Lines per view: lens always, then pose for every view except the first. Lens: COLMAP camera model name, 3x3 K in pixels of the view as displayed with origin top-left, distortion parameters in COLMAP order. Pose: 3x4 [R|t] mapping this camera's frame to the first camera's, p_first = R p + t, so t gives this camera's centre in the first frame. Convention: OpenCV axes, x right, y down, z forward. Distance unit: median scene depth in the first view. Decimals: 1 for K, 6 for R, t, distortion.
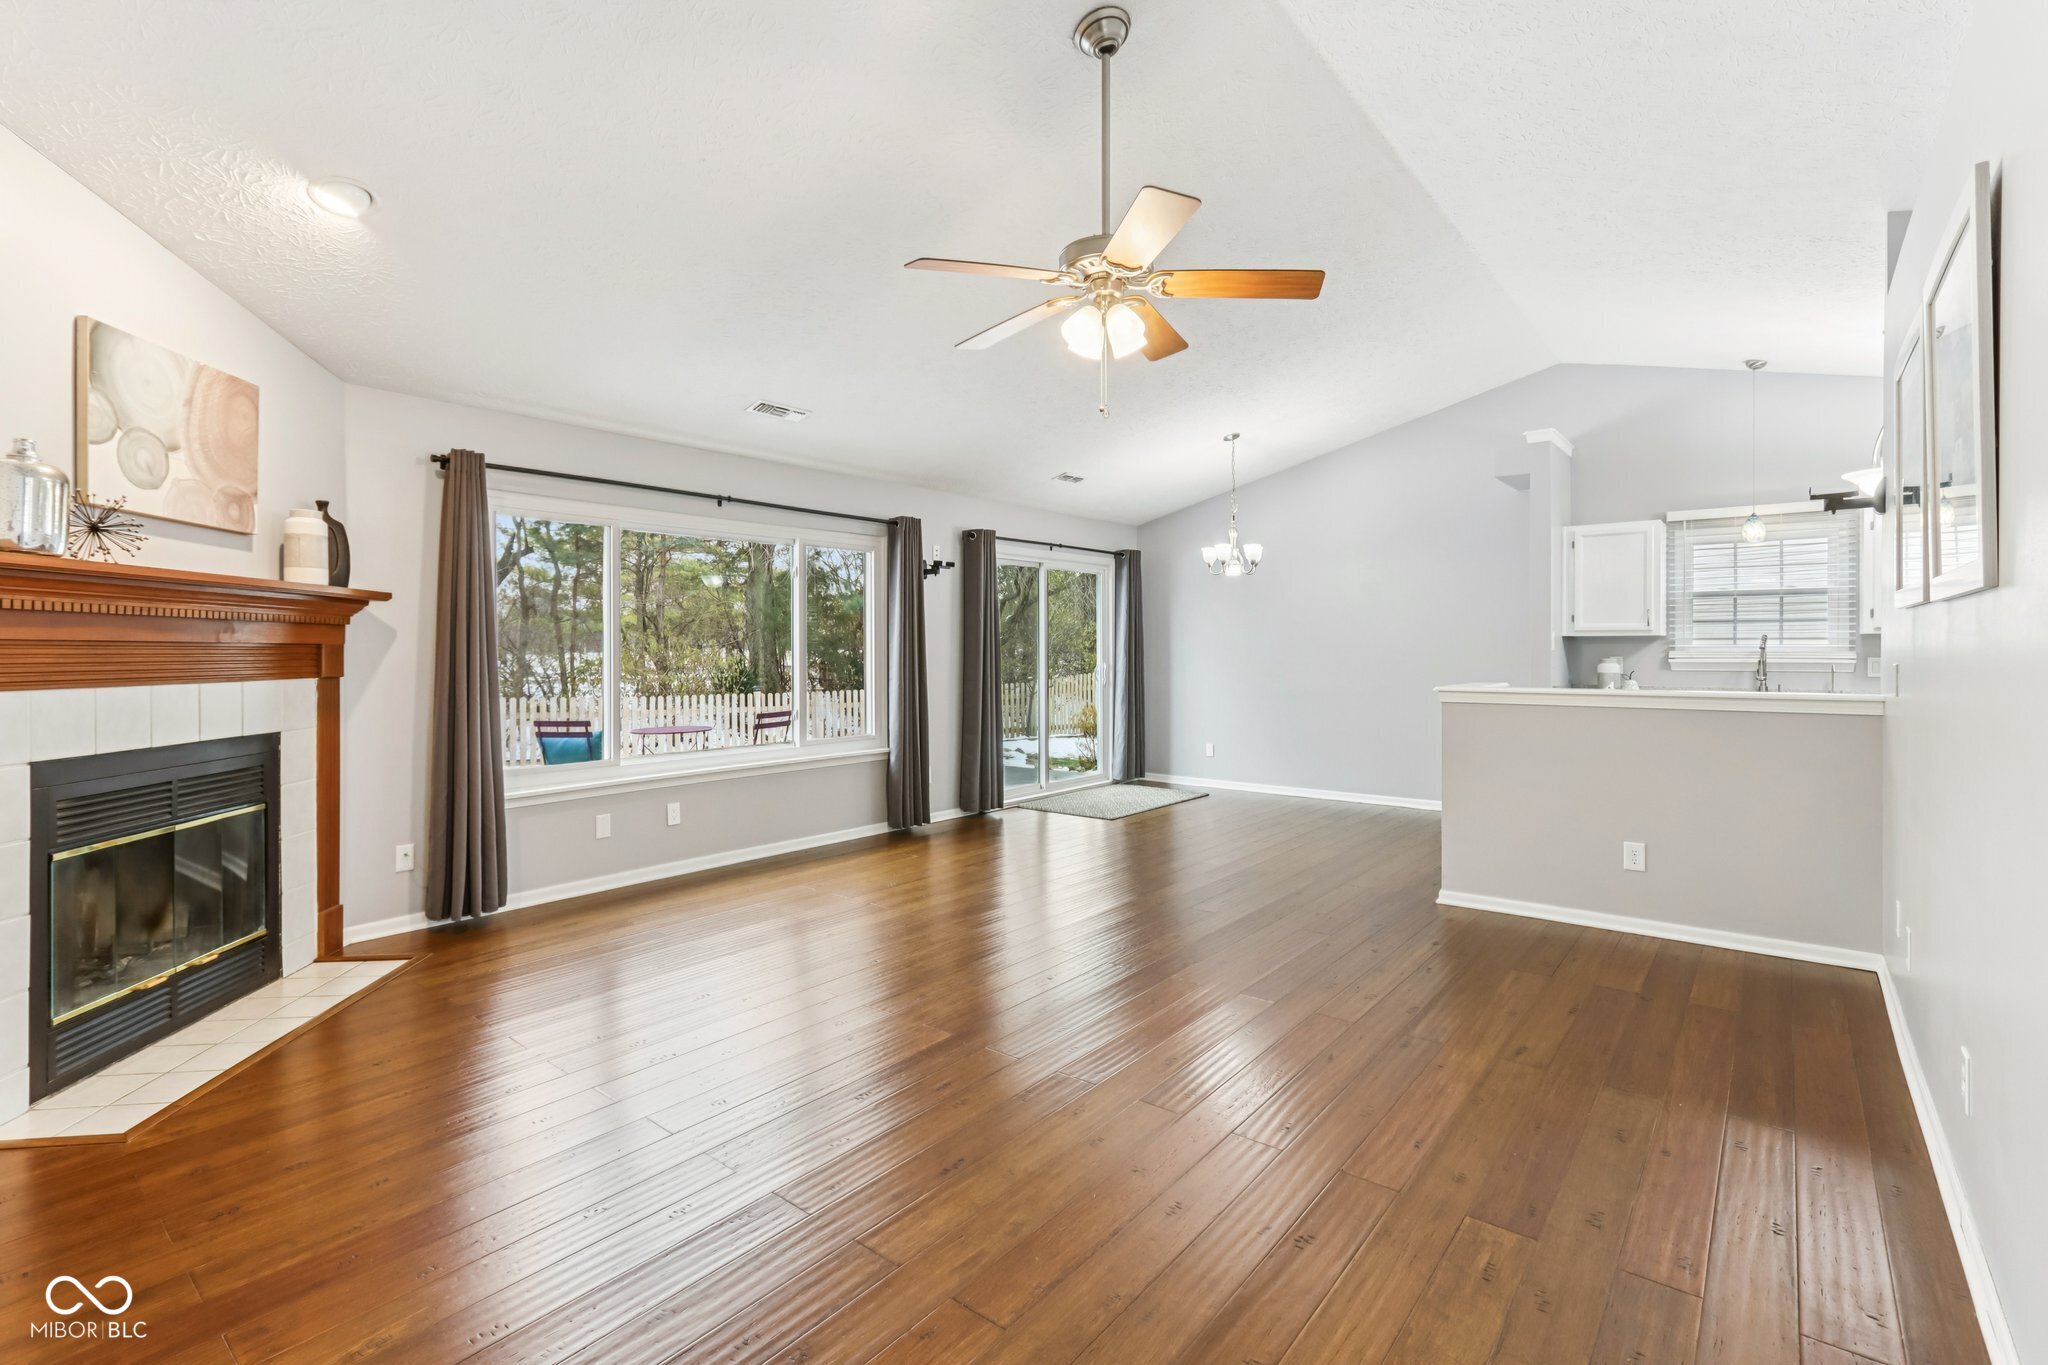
lens RADIAL K [[941.0, 0, 996.9], [0, 941.0, 657.0], [0, 0, 1]] dist [0.001662, -0.000627]
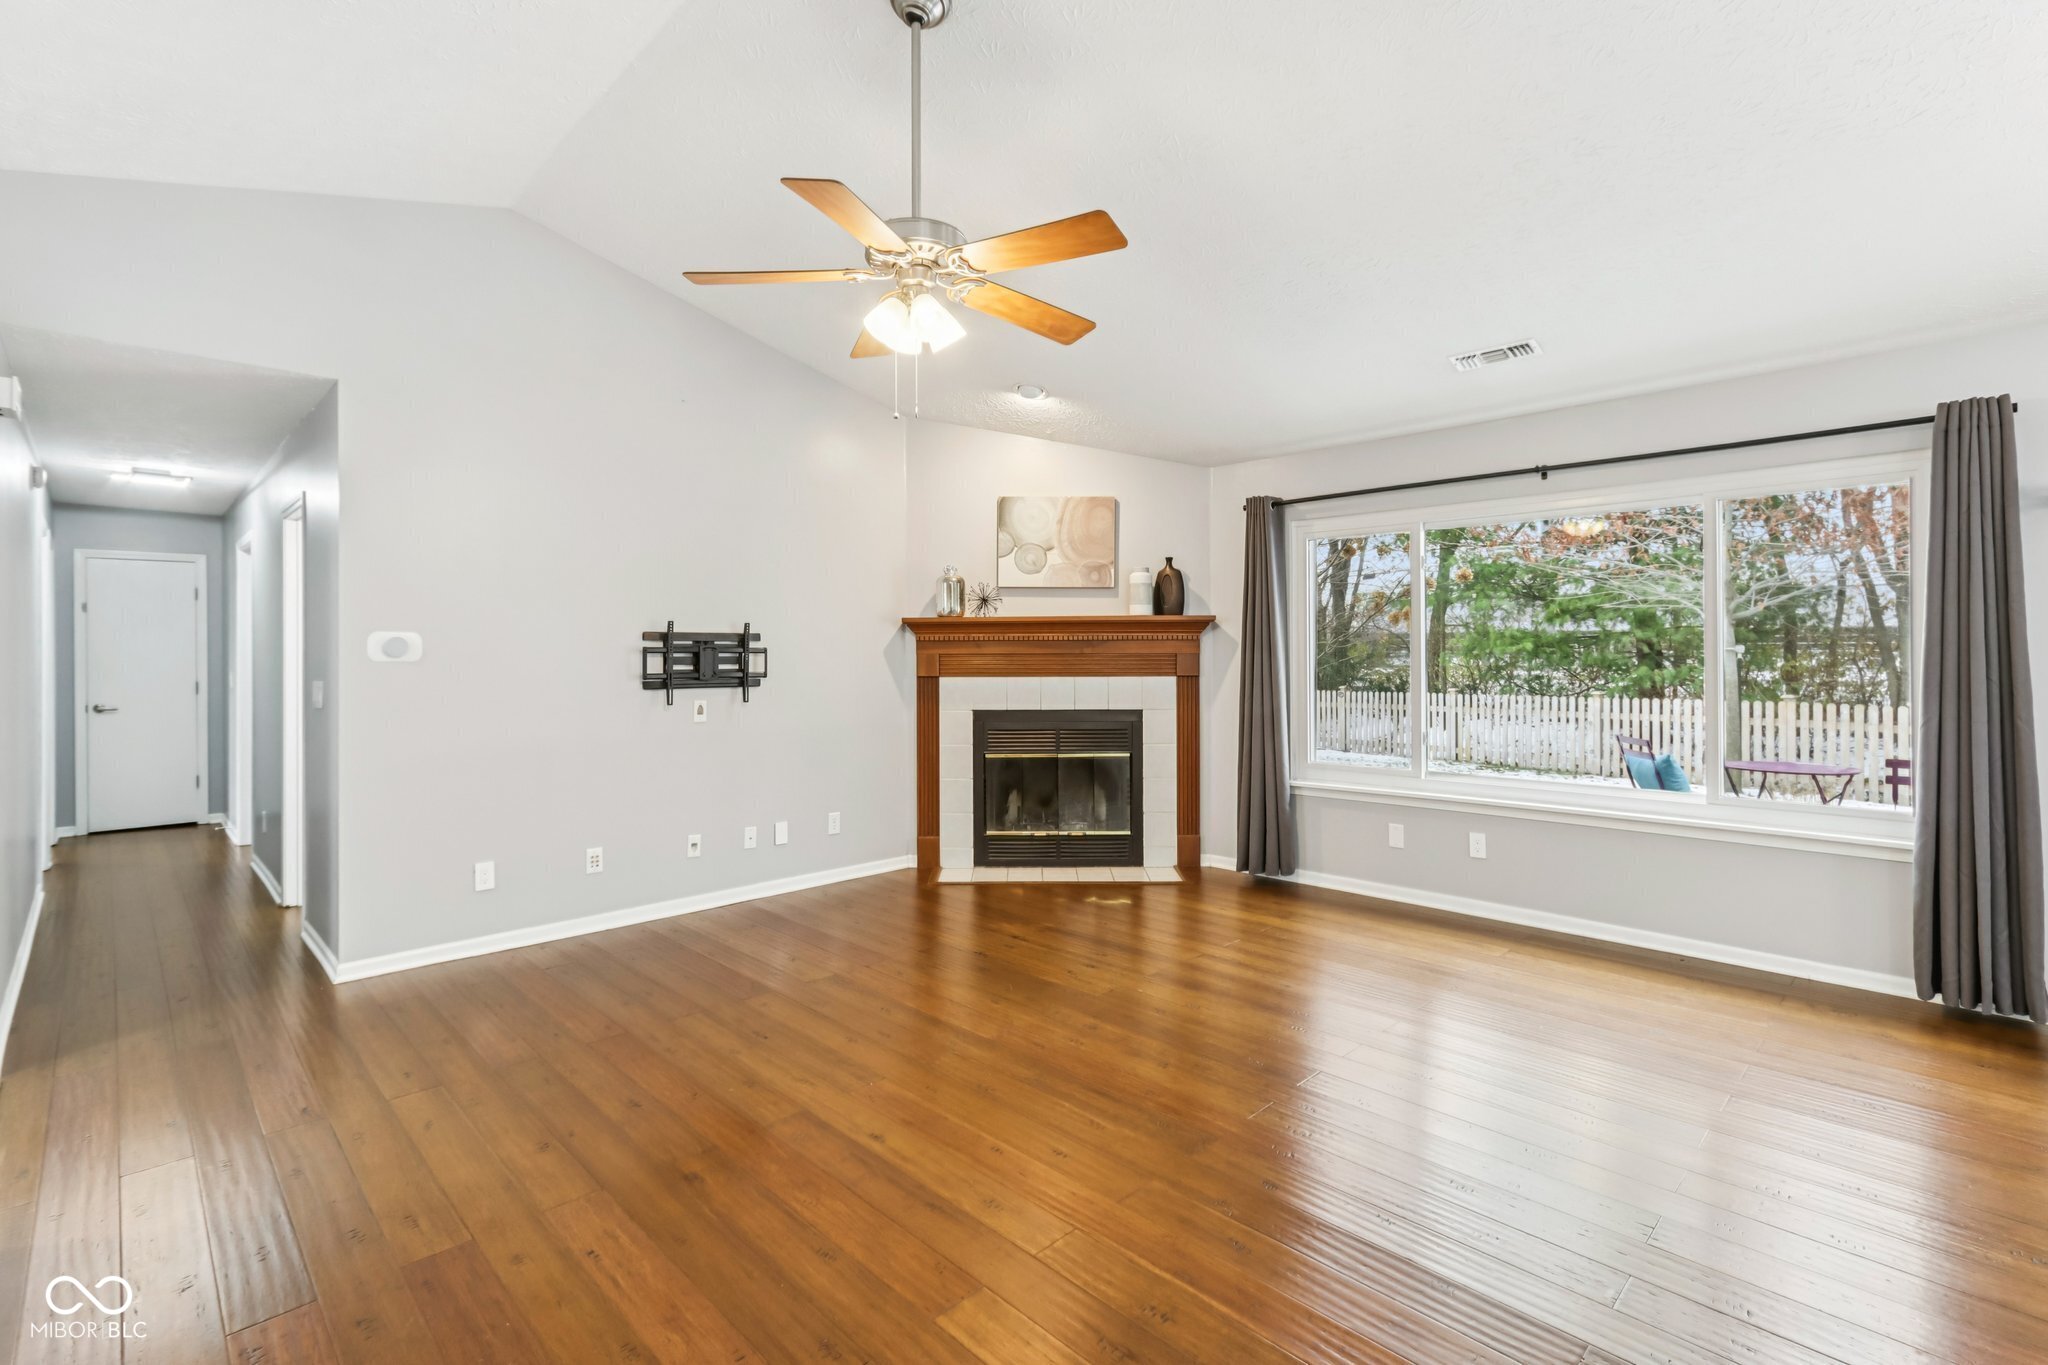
lens RADIAL K [[941.0, 0, 1019.8], [0, 941.0, 636.1], [0, 0, 1]] dist [0.001662, -0.000627]
pose [[-0.100942, -0.013869, -0.994796, 0.773280], [-0.002885, 0.999903, -0.013648, -0.019625], [0.994888, 0.001492, -0.100972, 0.898057]]
